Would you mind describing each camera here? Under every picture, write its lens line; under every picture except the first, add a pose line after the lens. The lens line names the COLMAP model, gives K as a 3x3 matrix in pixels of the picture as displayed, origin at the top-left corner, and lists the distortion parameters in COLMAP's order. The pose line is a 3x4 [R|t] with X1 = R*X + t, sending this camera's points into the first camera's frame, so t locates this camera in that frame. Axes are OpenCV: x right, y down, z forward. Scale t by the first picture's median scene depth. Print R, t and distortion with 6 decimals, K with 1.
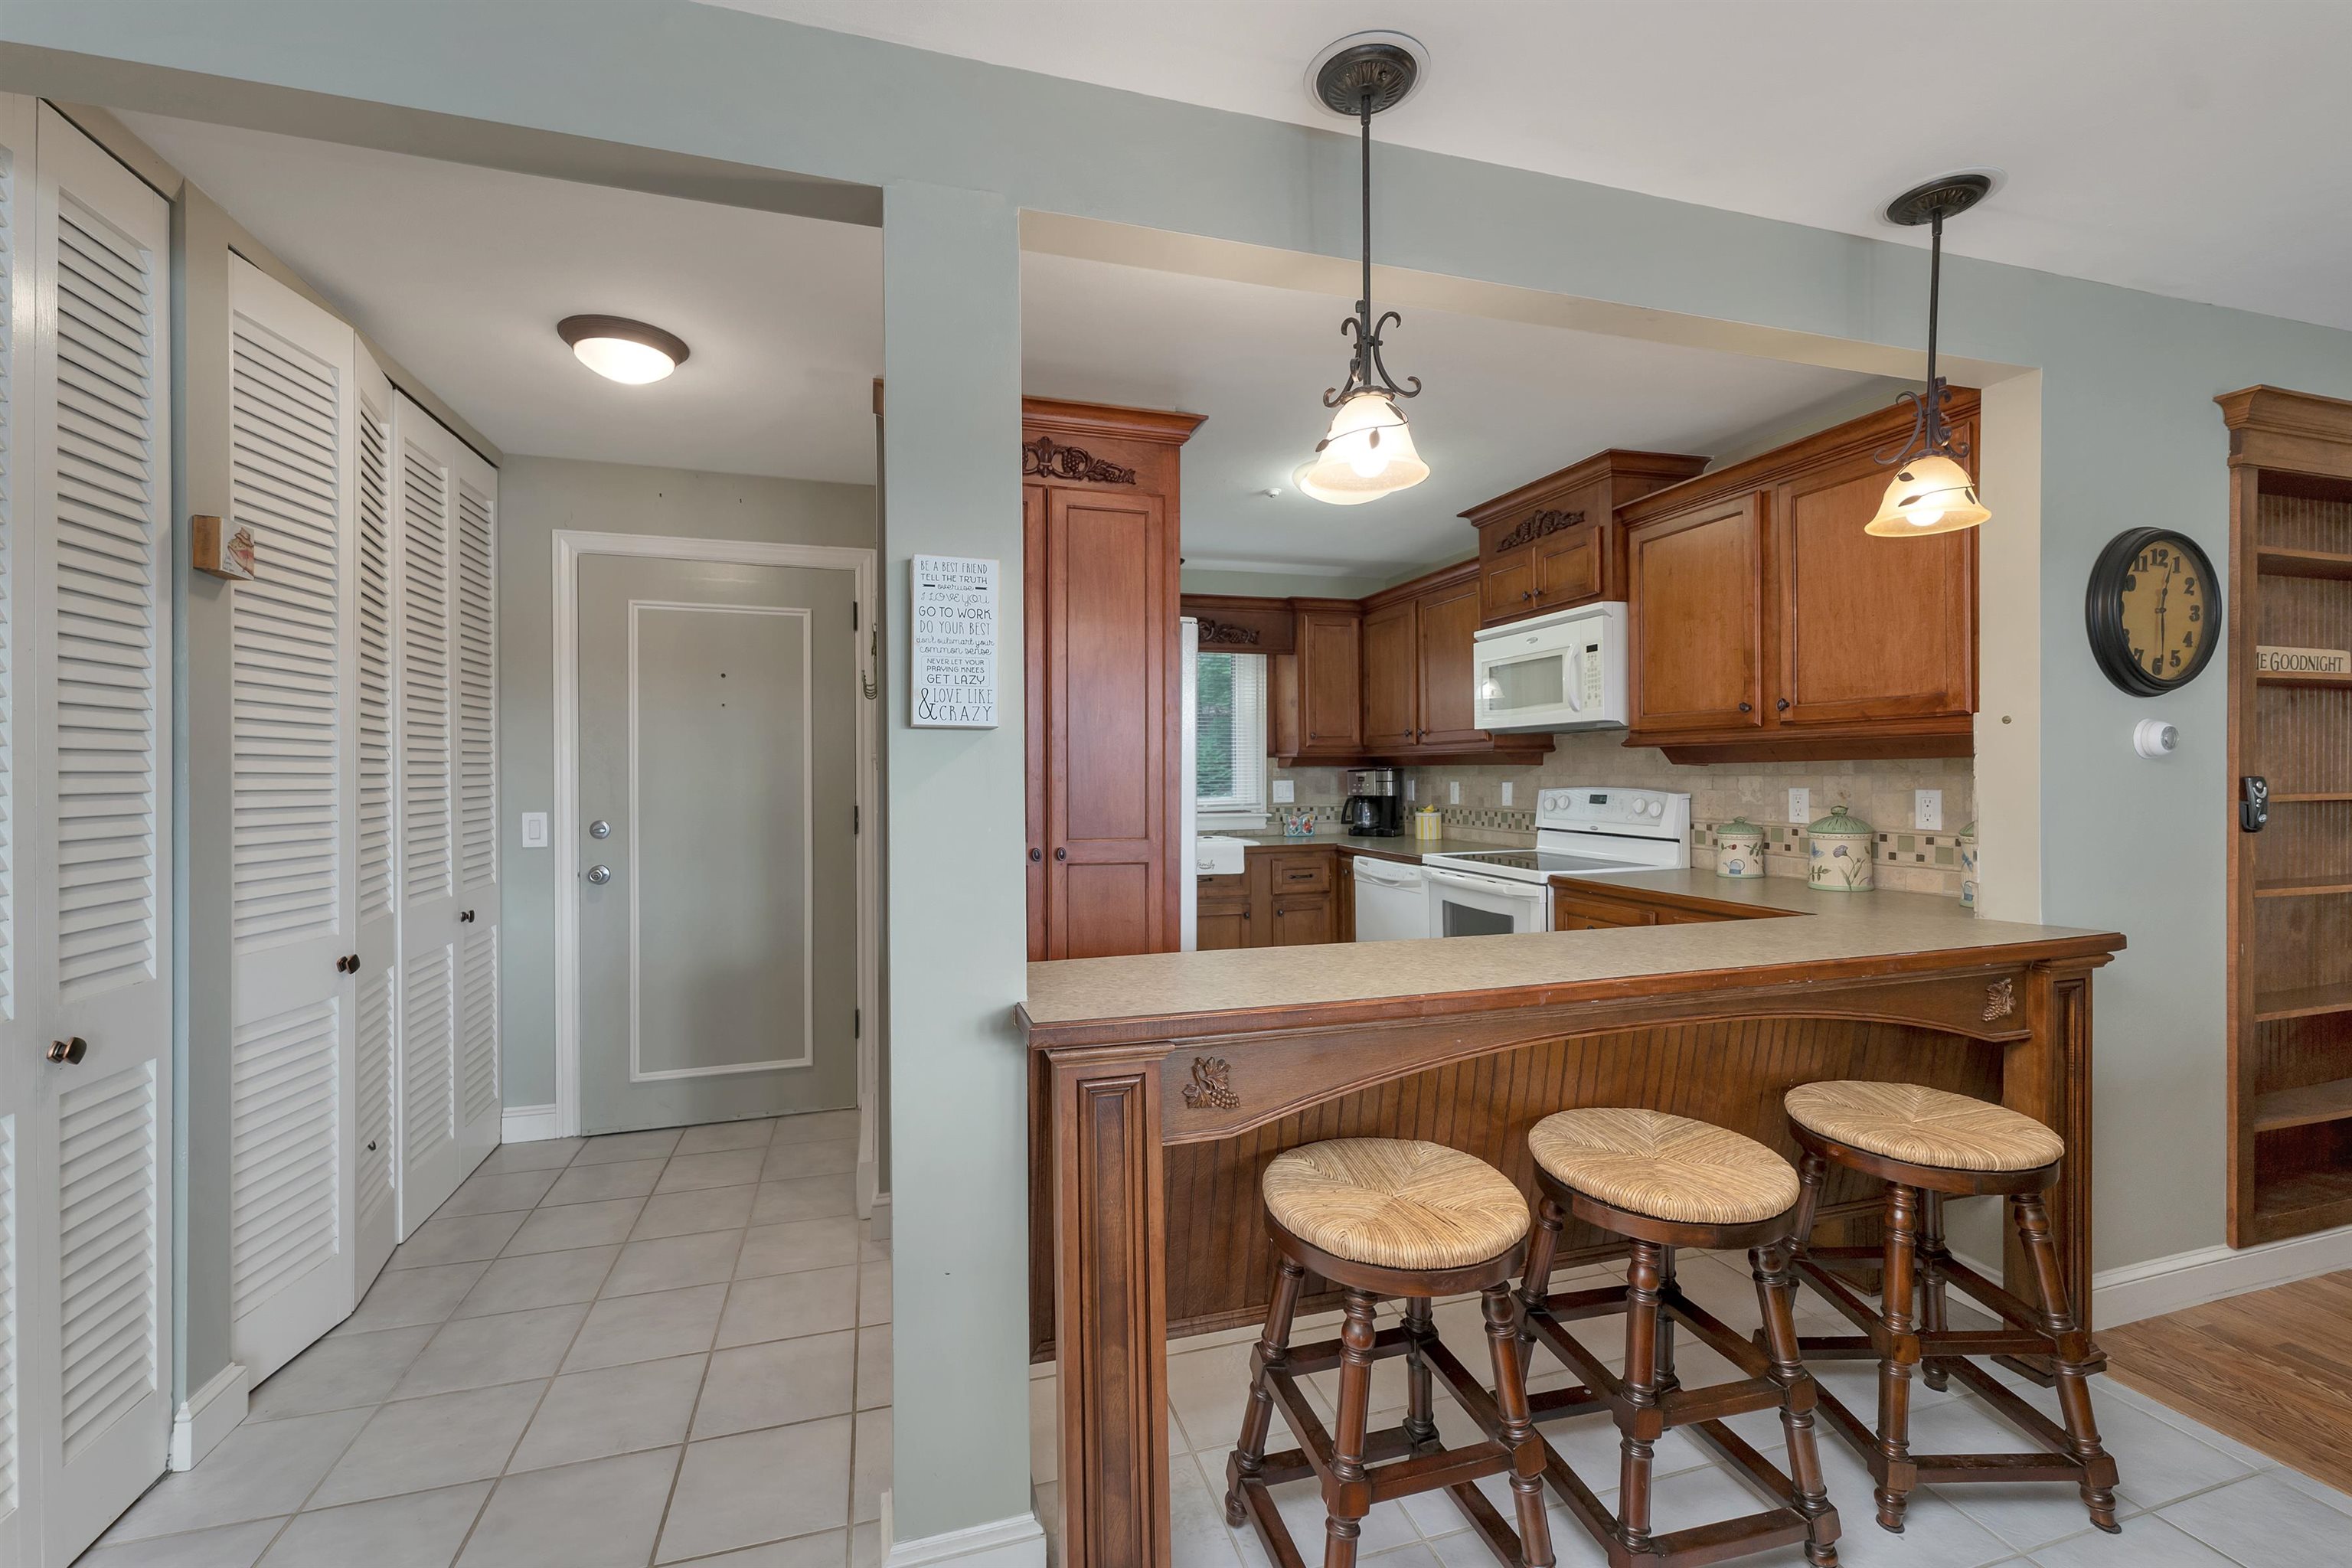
lens RADIAL K [[969.4, 0, 1160.8], [0, 969.4, 775.9], [0, 0, 1]] dist [0.003510, 0.000331]
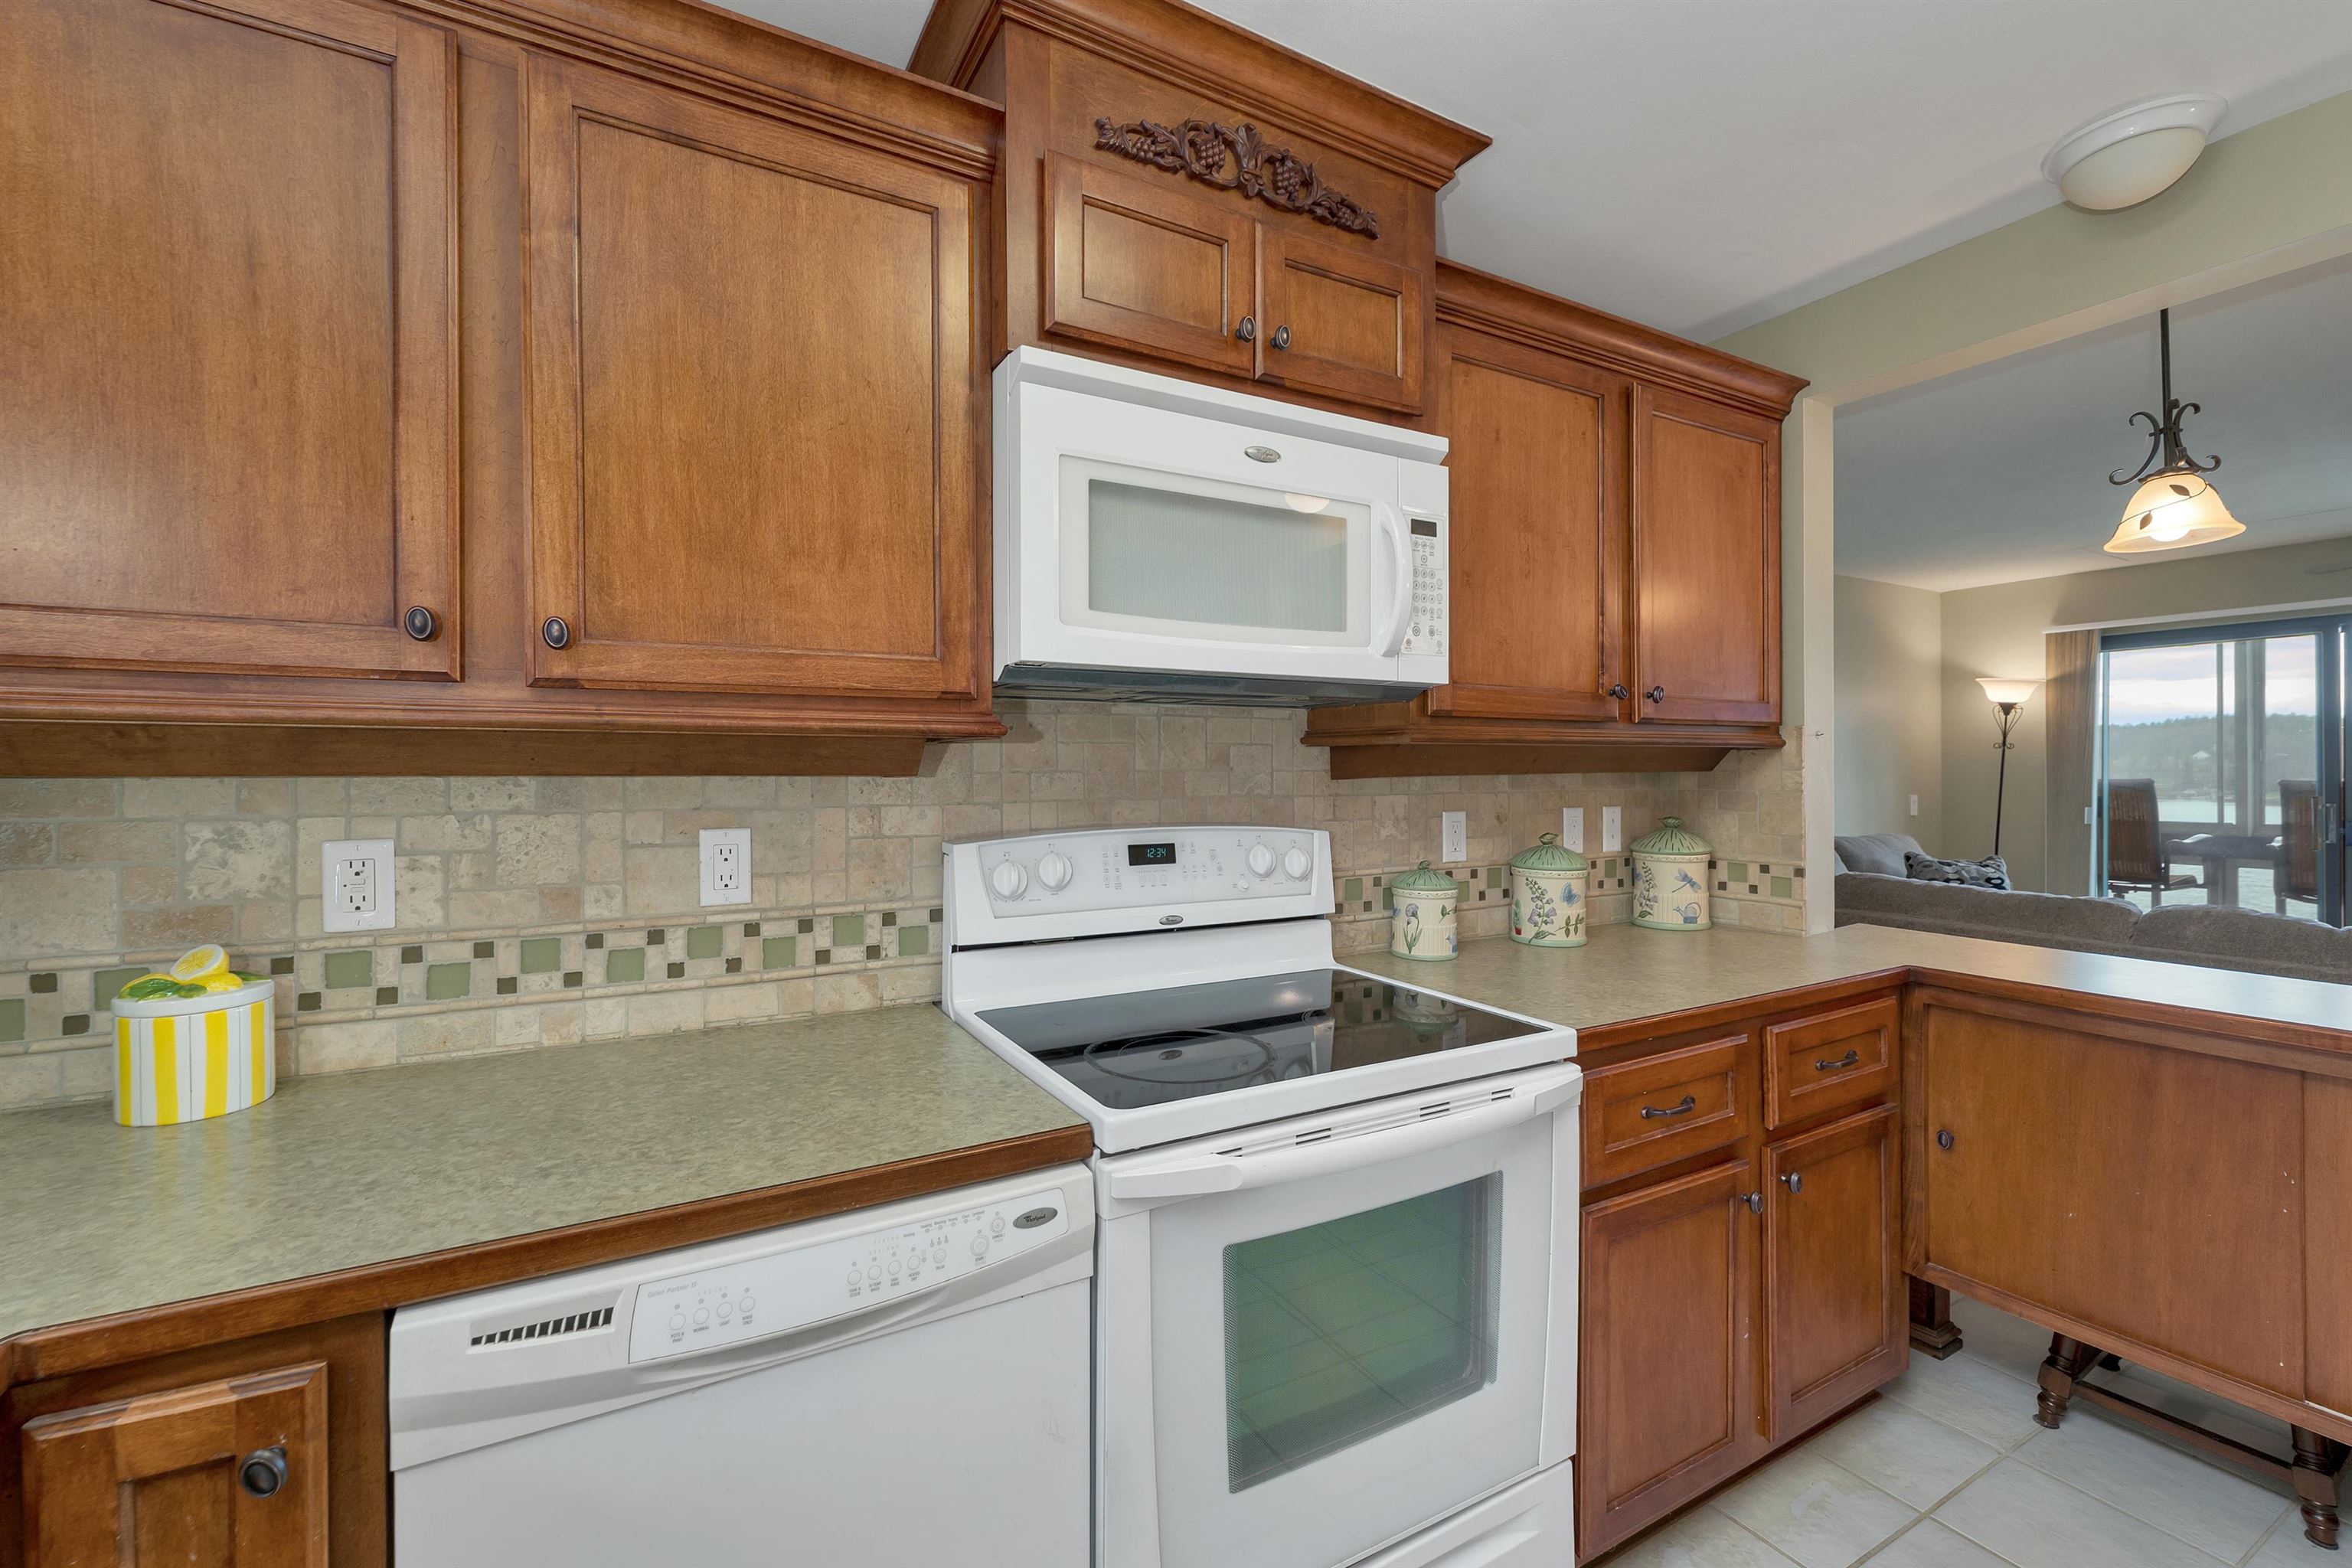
lens RADIAL K [[971.1, 0, 1170.5], [0, 971.1, 769.3], [0, 0, 1]] dist [0.001711, -0.000135]
pose [[-0.213183, 0.011701, 0.976942, 0.015312], [0.008442, 0.999913, -0.010134, -0.011799], [-0.976976, 0.006087, -0.213263, 1.234858]]
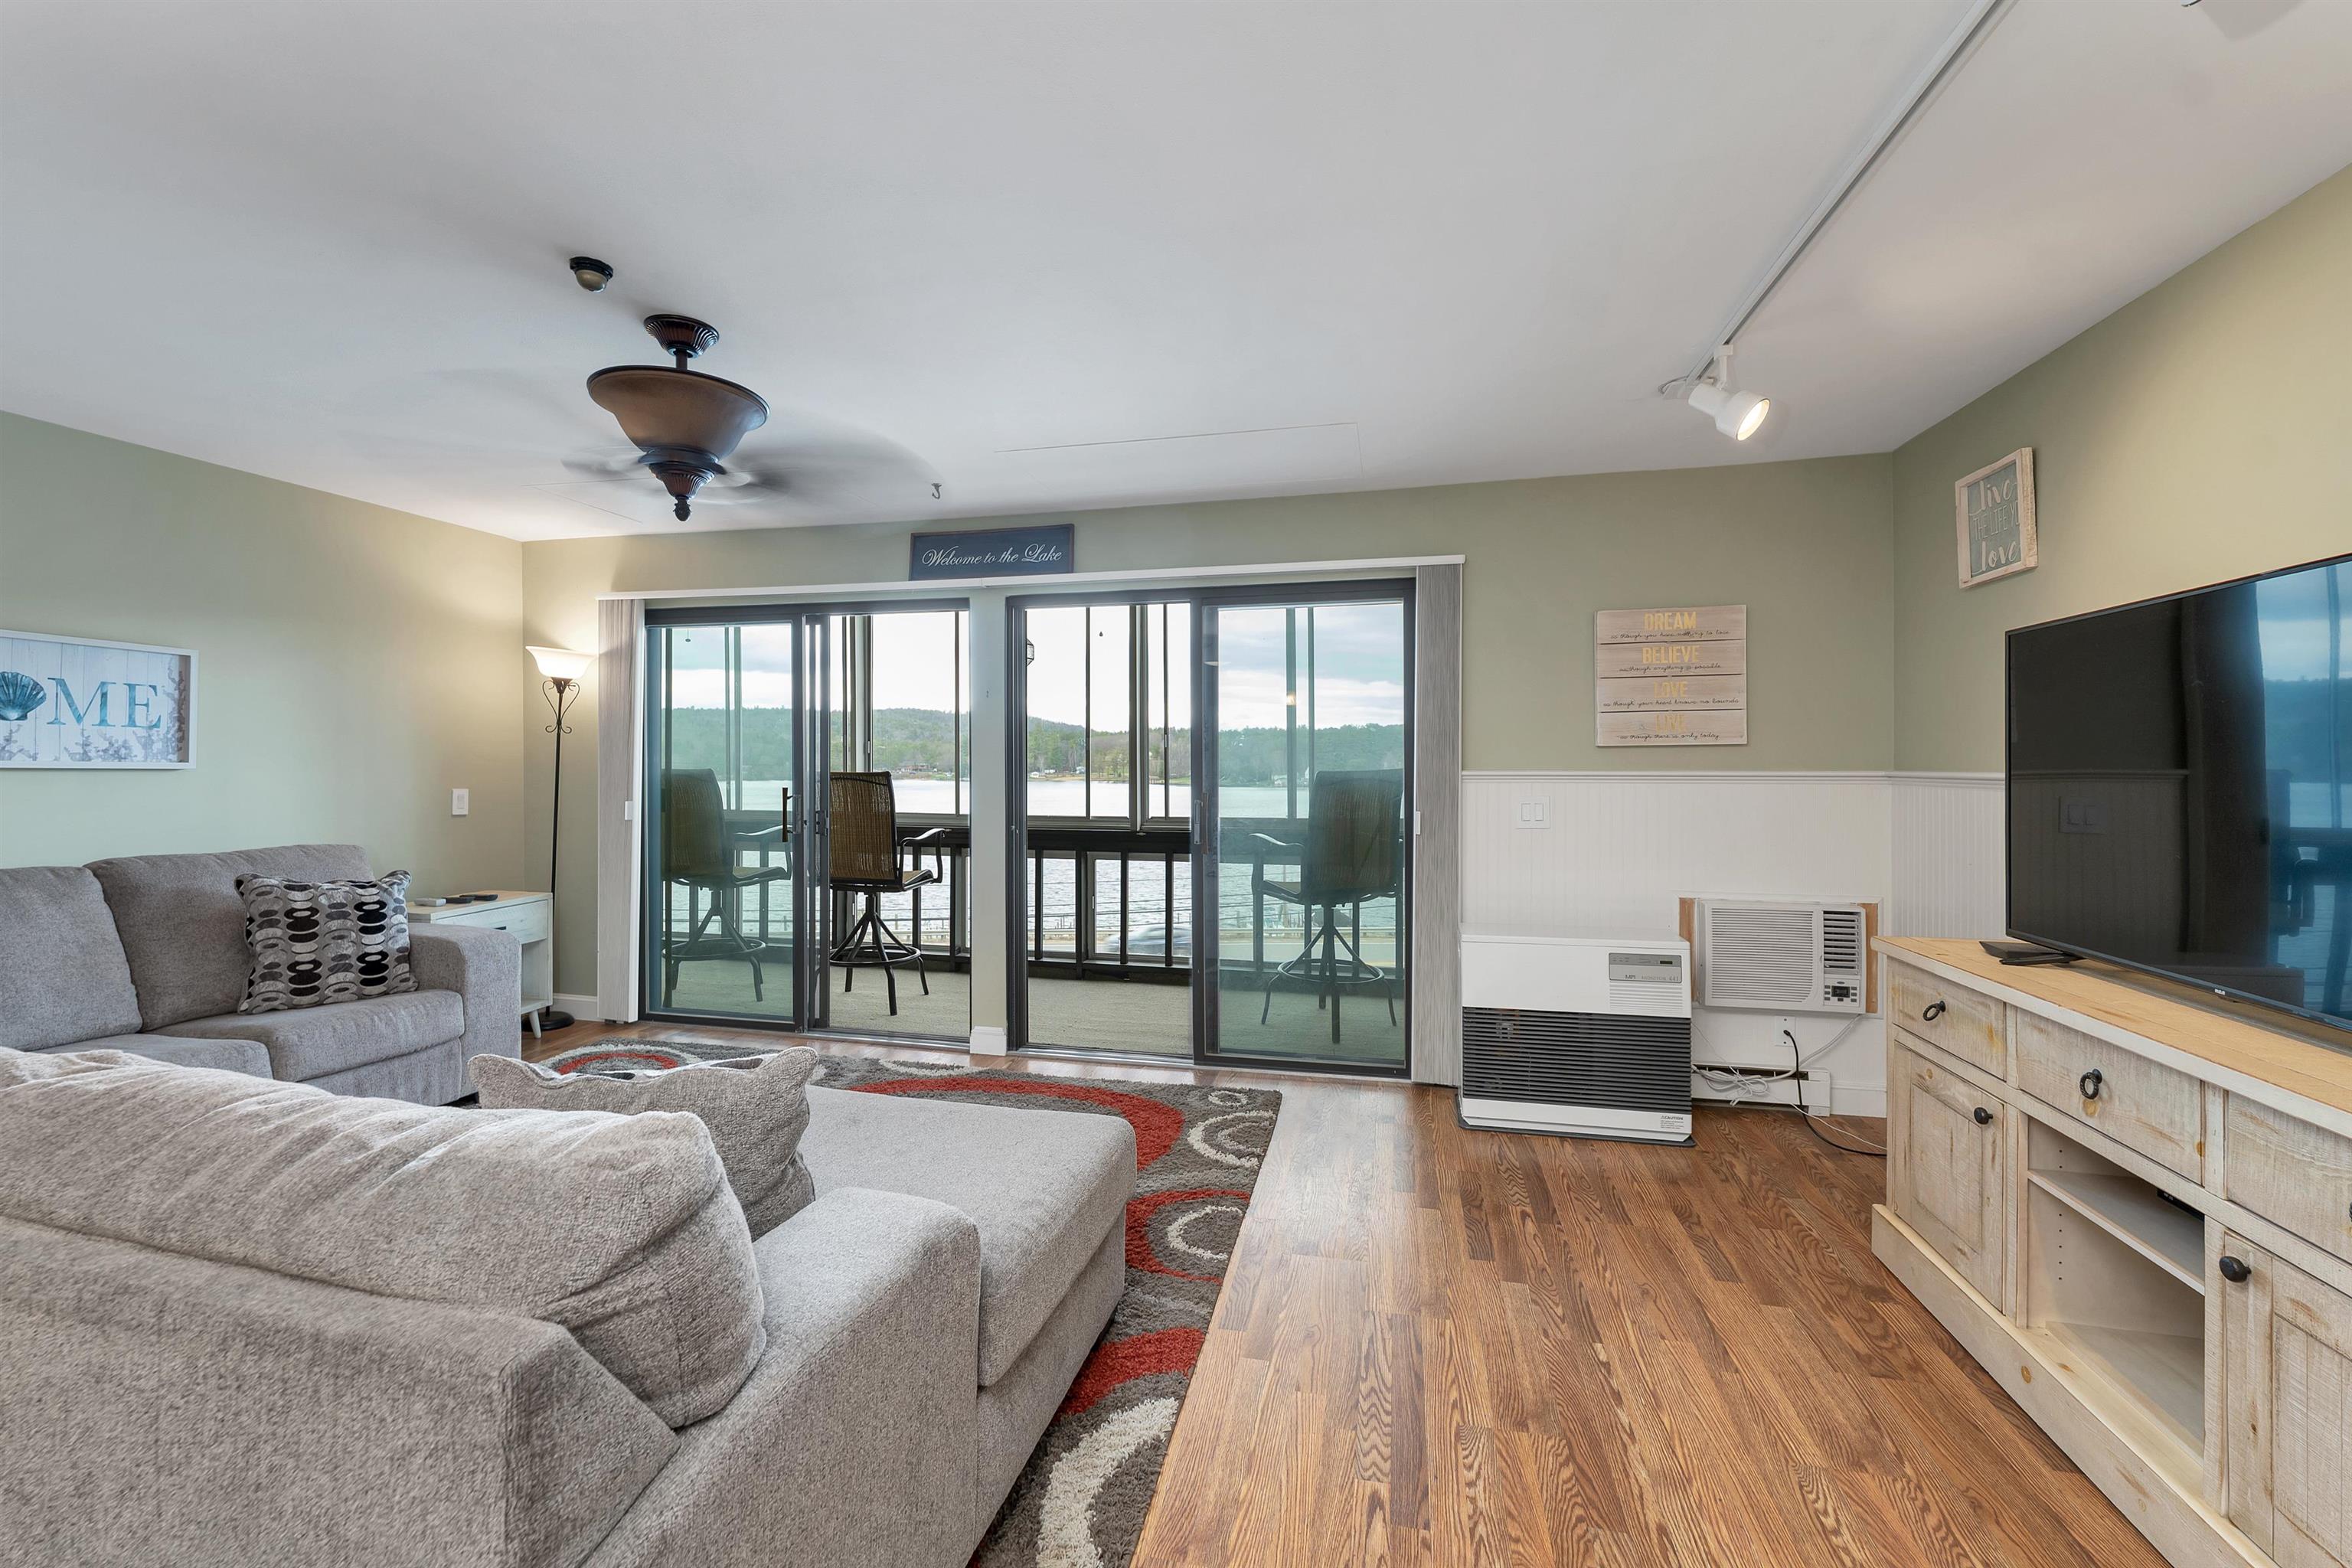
lens RADIAL K [[969.4, 0, 1160.8], [0, 969.4, 775.9], [0, 0, 1]] dist [0.003510, 0.000331]
pose [[-0.863552, -0.002158, 0.504256, -0.117193], [0.004232, 0.999925, 0.011526, -0.002241], [-0.504243, 0.012088, -0.863477, 0.267502]]
